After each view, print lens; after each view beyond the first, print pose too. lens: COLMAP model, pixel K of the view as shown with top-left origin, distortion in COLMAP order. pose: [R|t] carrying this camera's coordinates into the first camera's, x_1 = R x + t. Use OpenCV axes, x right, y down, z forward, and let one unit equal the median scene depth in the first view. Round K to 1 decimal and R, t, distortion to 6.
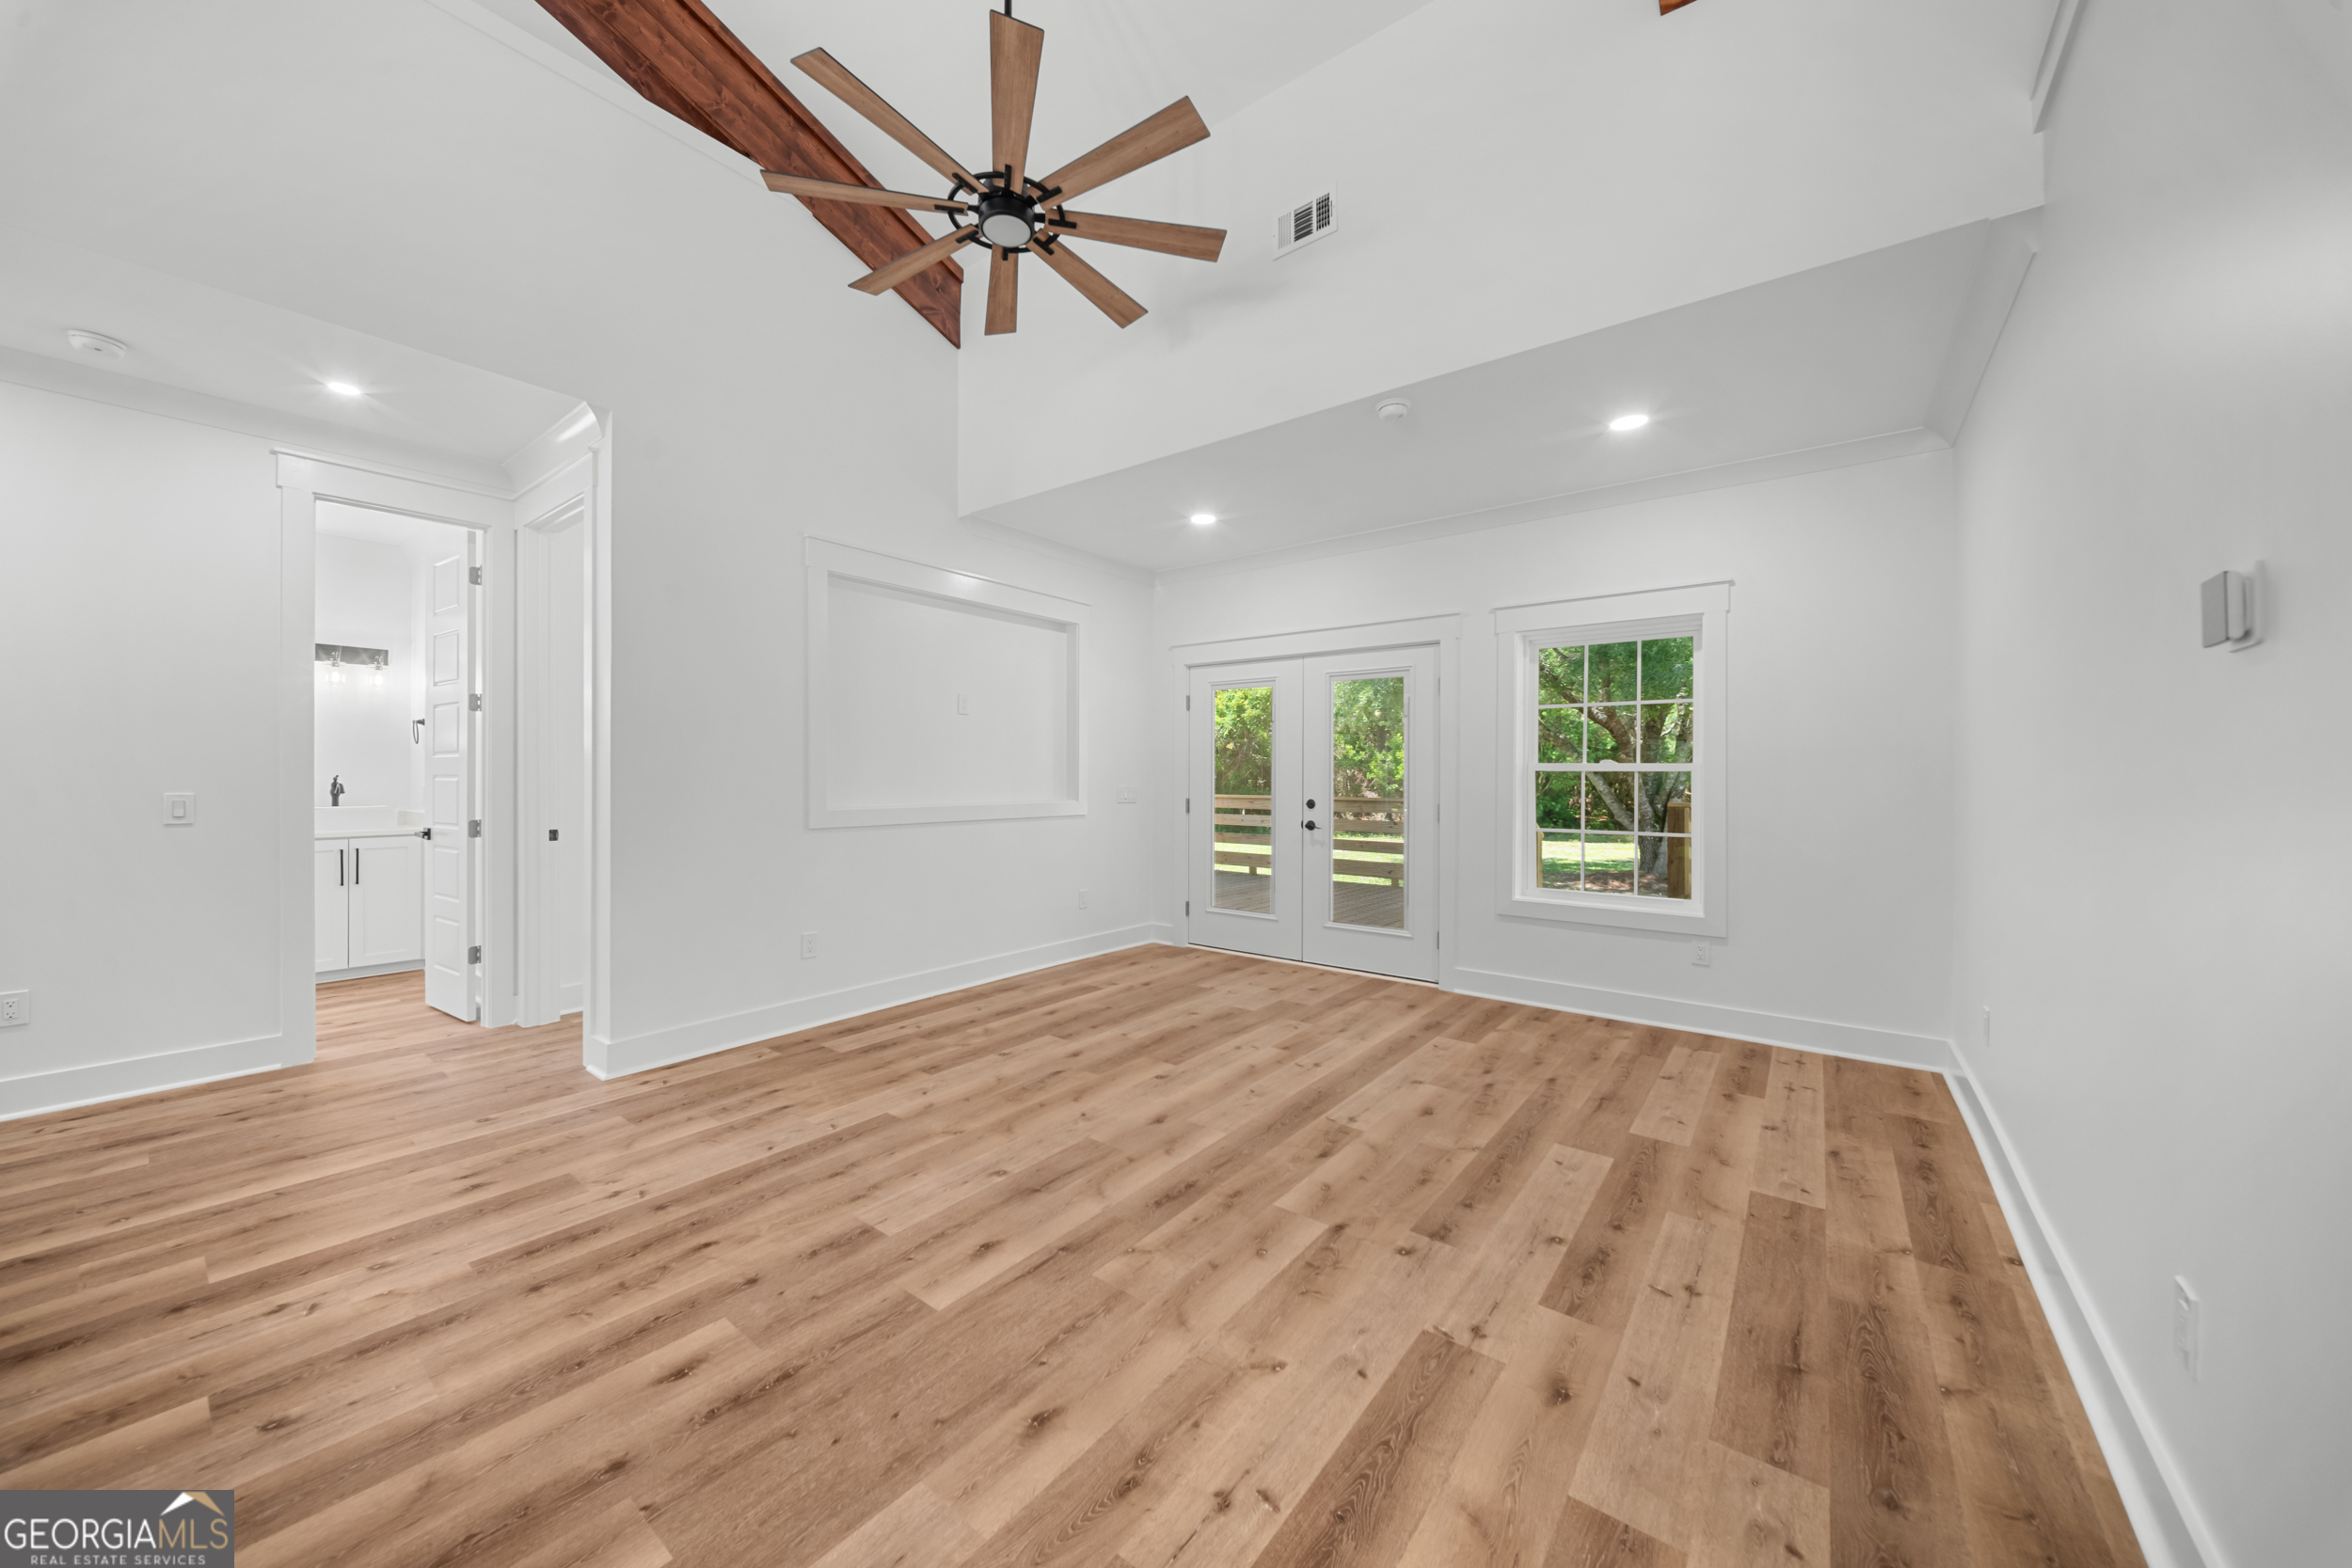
lens RADIAL K [[824.7, 0, 1167.1], [0, 824.7, 787.2], [0, 0, 1]] dist [-0.000433, -0.000939]
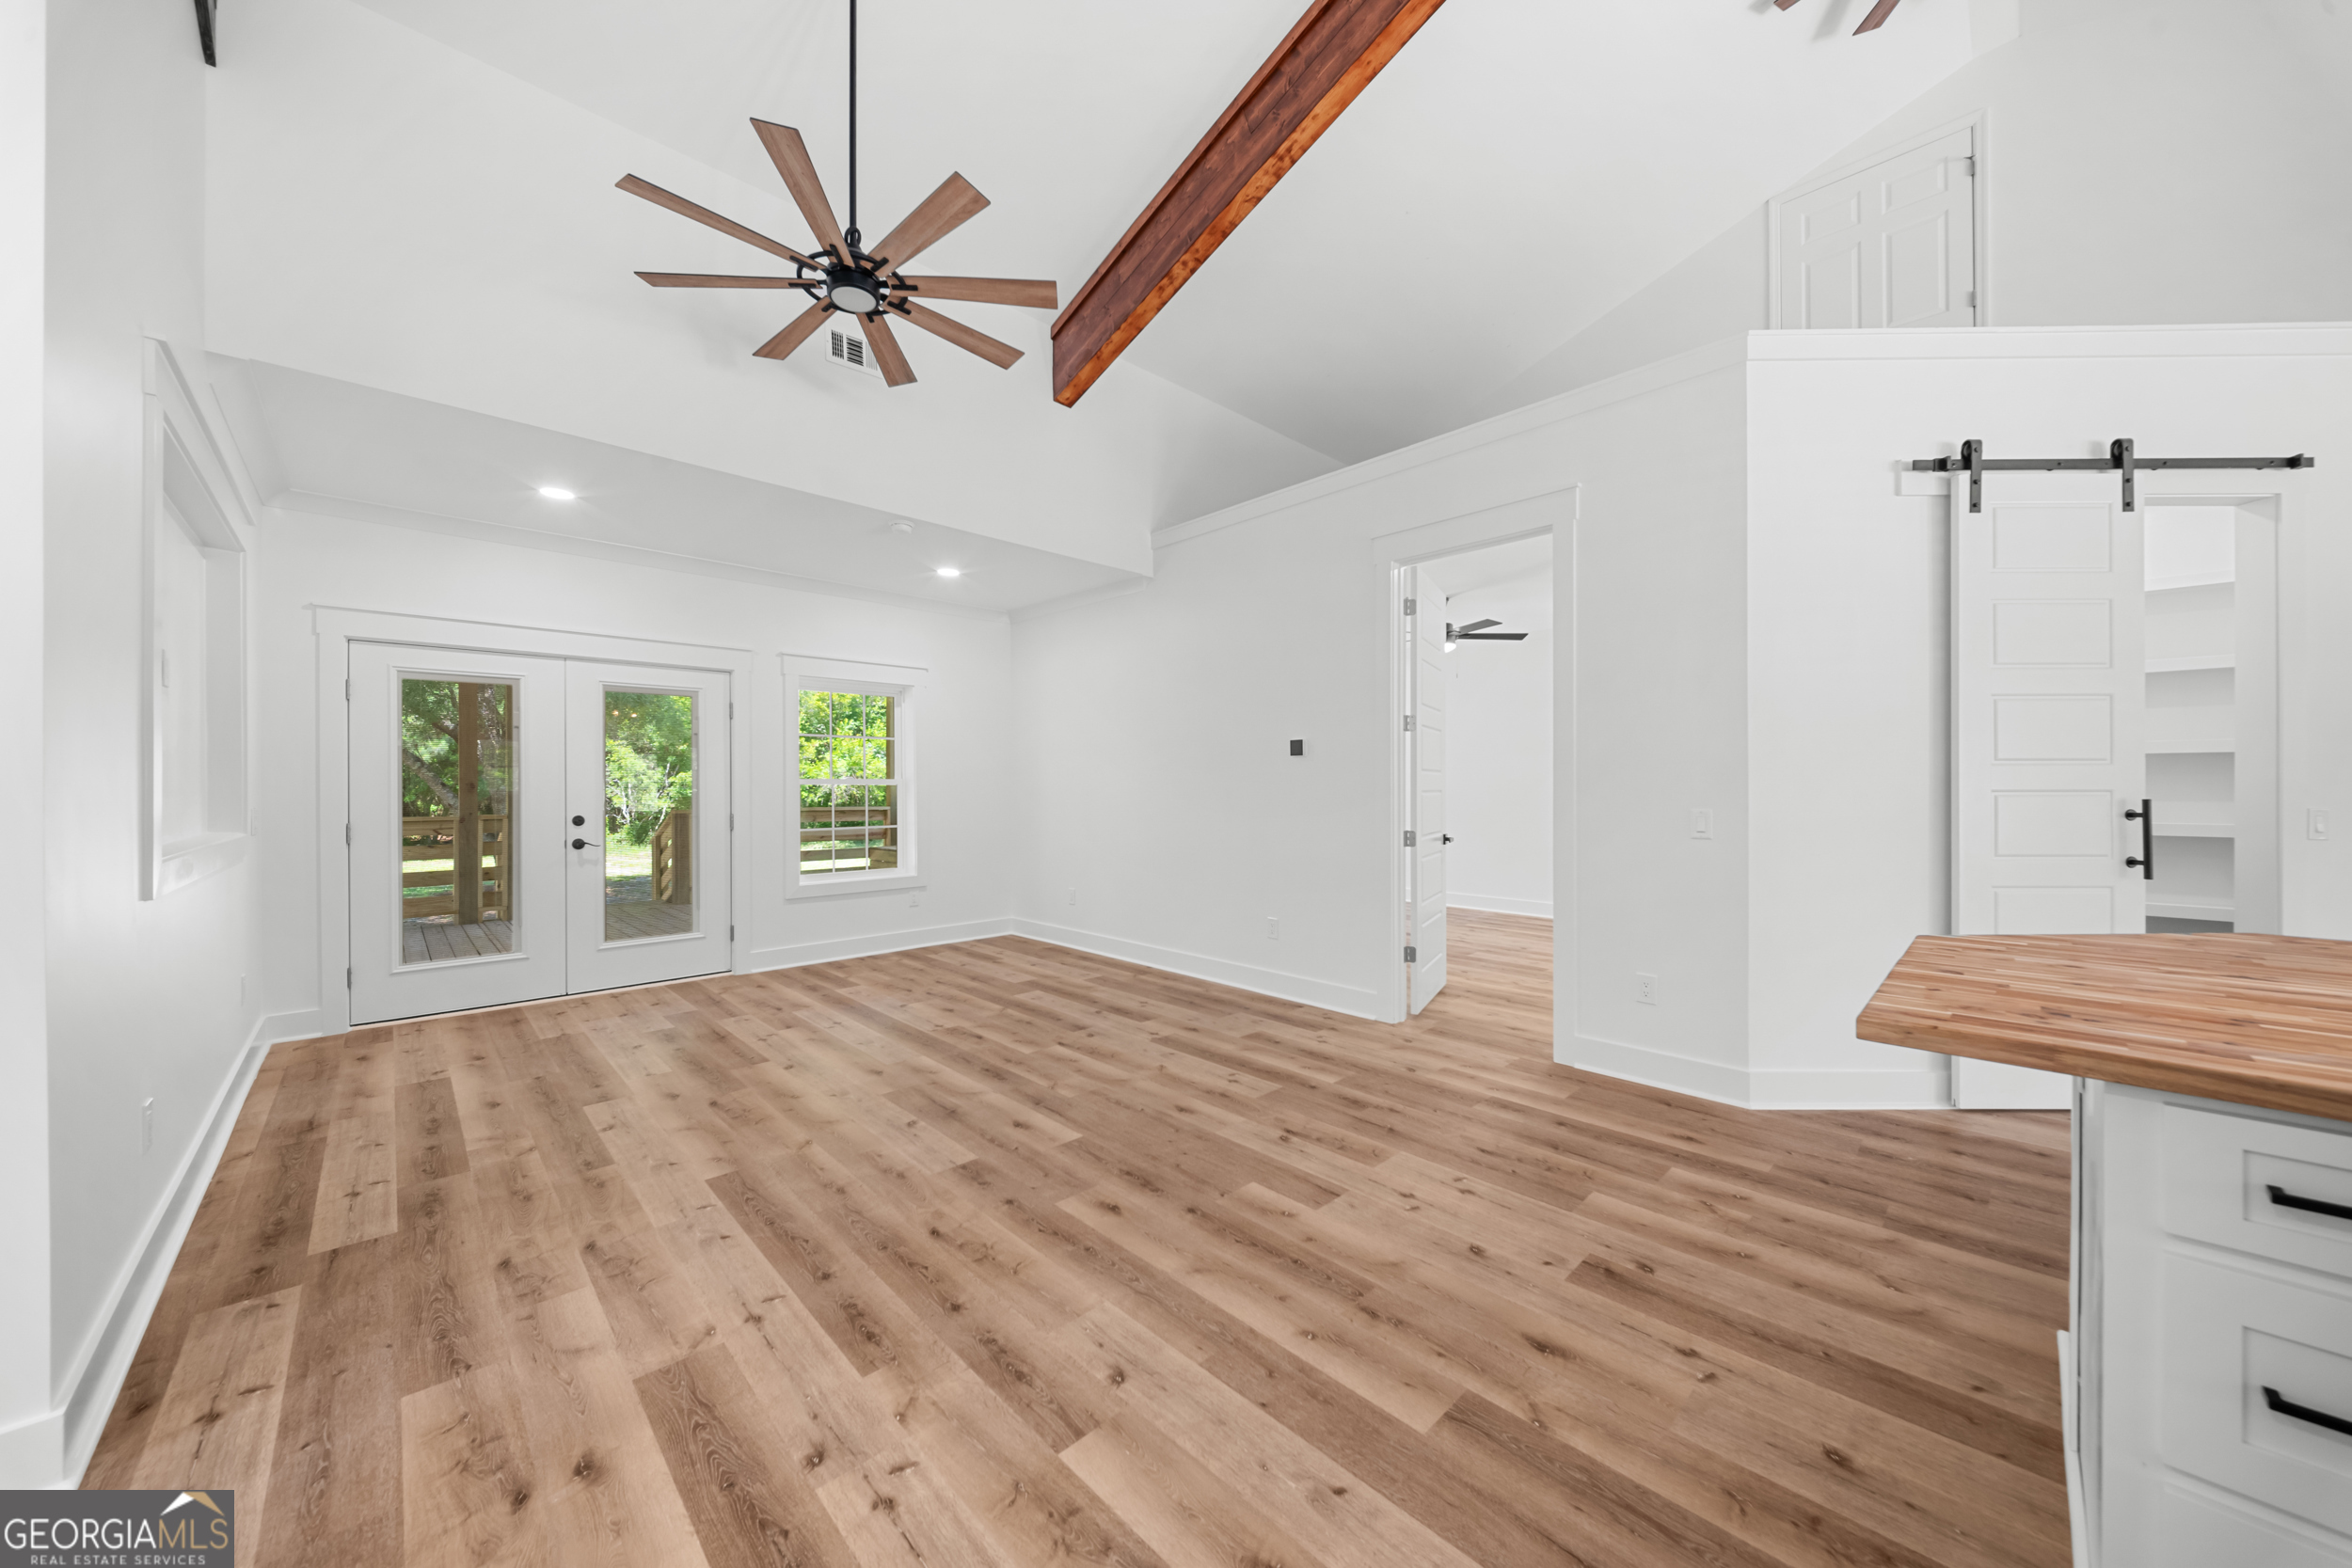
lens RADIAL K [[824.7, 0, 1163.4], [0, 824.7, 784.0], [0, 0, 1]] dist [-0.000433, -0.000939]
pose [[0.141981, 0.001570, 0.989868, -1.196571], [0.025250, 0.999668, -0.005208, 0.001606], [-0.989547, 0.025734, 0.141894, 0.425767]]
